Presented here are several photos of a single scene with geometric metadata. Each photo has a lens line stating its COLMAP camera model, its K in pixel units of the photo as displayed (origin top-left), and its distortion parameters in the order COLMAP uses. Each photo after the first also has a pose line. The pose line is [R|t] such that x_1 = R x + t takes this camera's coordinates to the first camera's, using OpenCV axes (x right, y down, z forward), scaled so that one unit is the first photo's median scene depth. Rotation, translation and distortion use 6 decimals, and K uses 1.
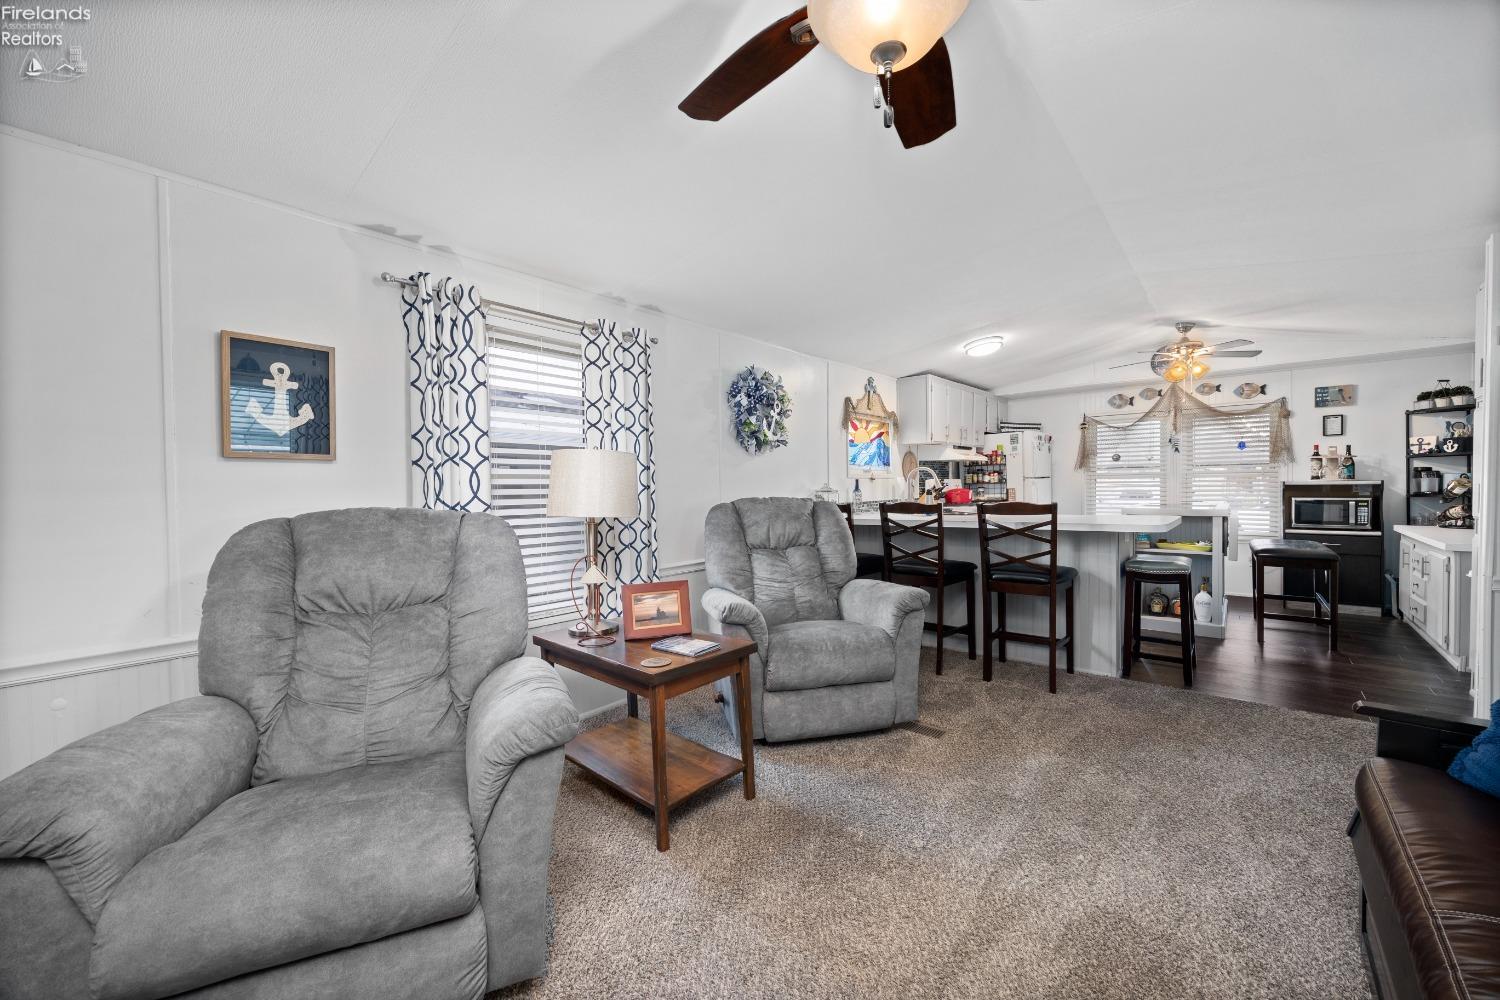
lens RADIAL K [[576.9, 0, 752.7], [0, 576.9, 493.9], [0, 0, 1]] dist [-0.000538, -0.000077]
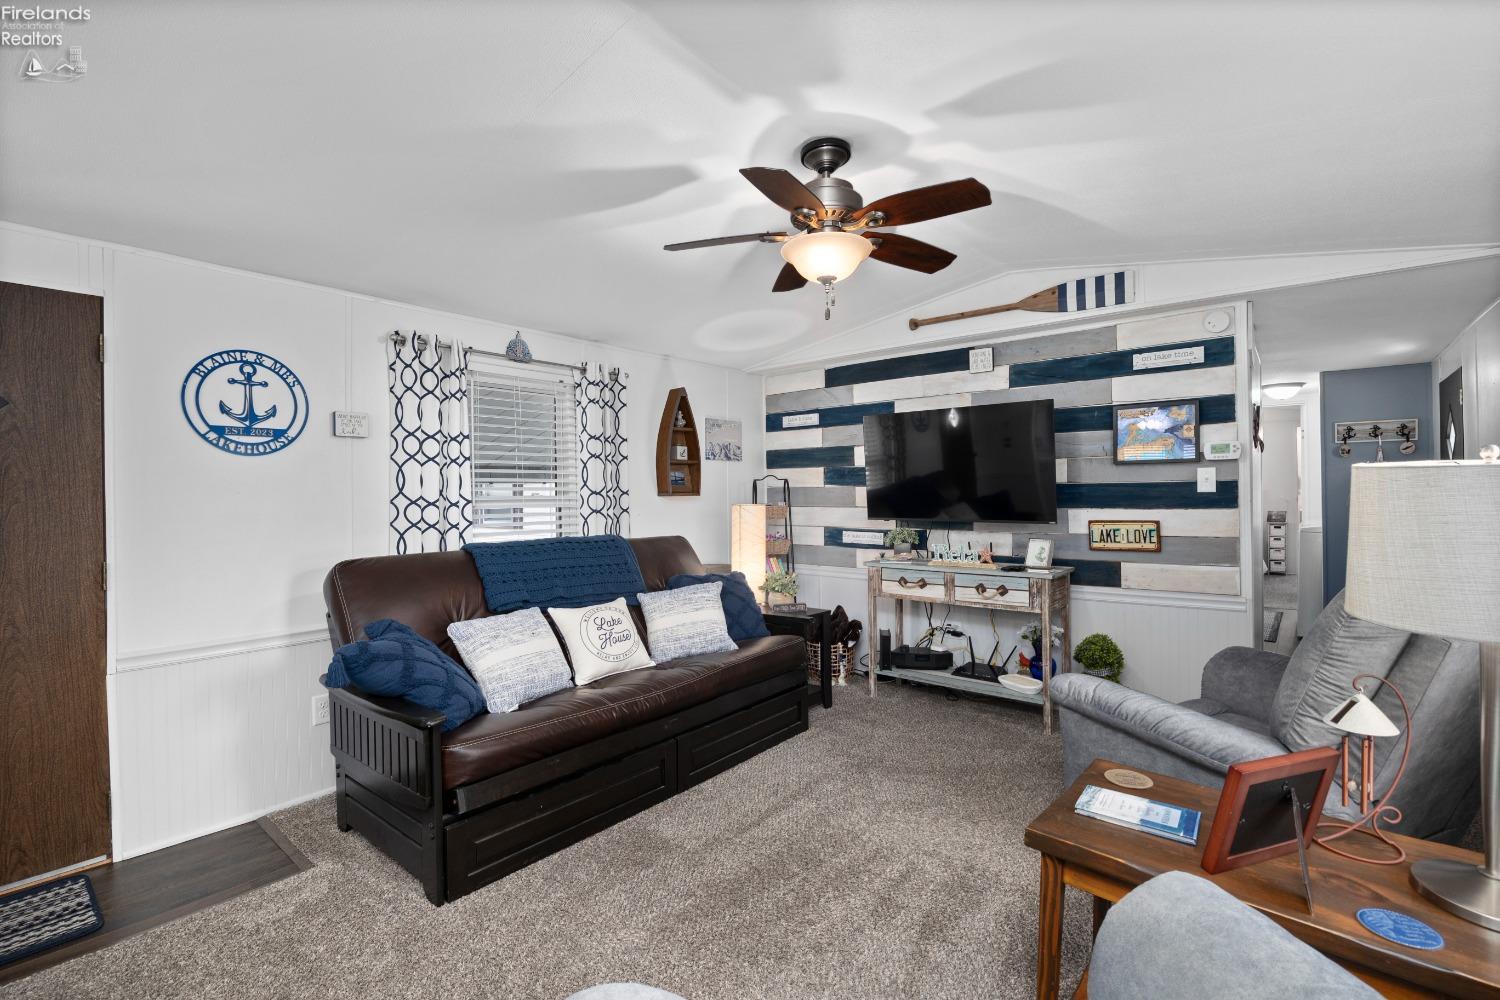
lens RADIAL K [[663.7, 0, 754.5], [0, 663.7, 496.2], [0, 0, 1]] dist [-0.012504, 0.000086]
pose [[-0.999600, 0.025529, -0.012175, 0.112343], [0.025272, 0.999464, 0.020823, -0.032023], [0.012700, 0.020507, -0.999709, 0.676367]]
